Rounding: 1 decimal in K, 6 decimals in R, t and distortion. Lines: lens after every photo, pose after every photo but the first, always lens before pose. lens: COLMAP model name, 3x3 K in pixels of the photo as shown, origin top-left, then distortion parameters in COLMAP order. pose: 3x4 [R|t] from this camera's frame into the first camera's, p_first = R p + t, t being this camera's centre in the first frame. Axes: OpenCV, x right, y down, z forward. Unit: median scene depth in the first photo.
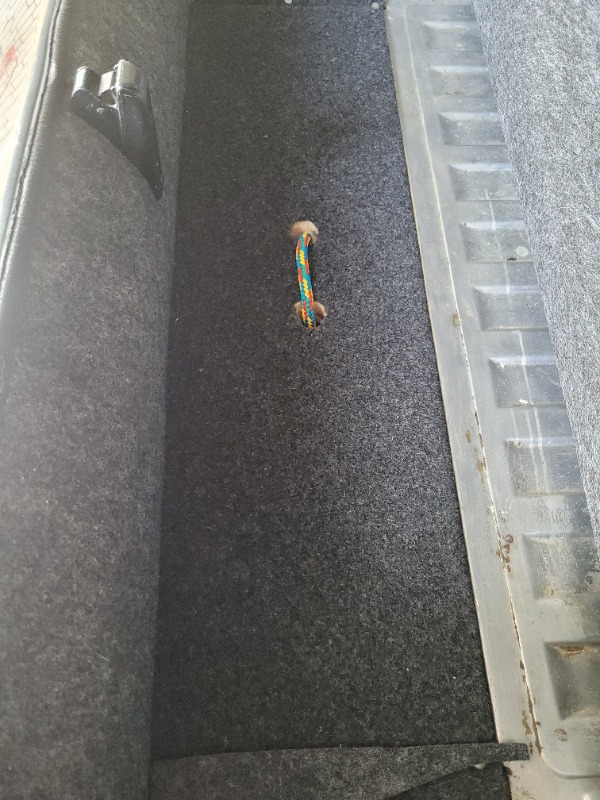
lens RADIAL K [[629.2, 0, 307.1], [0, 629.2, 398.0], [0, 0, 1]] dist [0.037673, -0.035307]
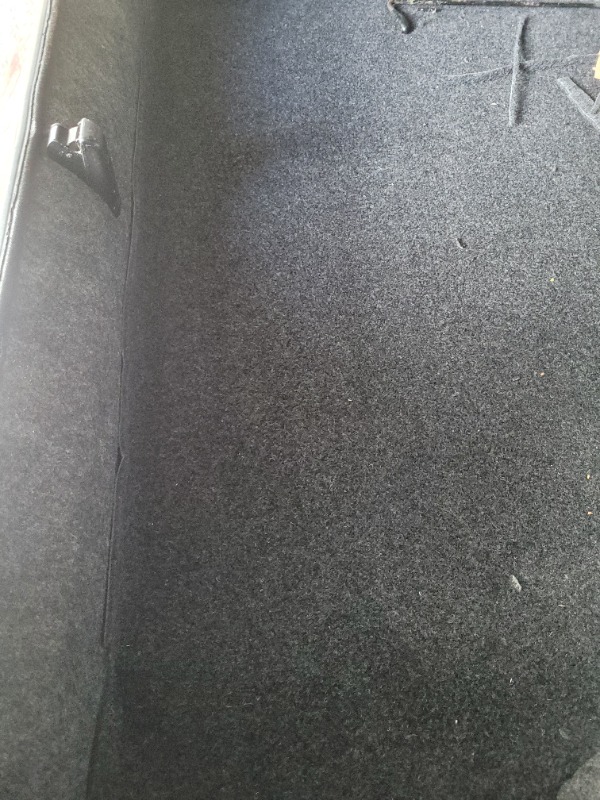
lens RADIAL K [[629.2, 0, 301.6], [0, 629.2, 399.9], [0, 0, 1]] dist [0.037673, -0.035307]
pose [[0.999924, -0.011499, -0.004378, 0.158480], [0.011569, 0.999800, 0.016298, 0.051440], [0.004190, -0.016348, 0.999858, -0.336862]]
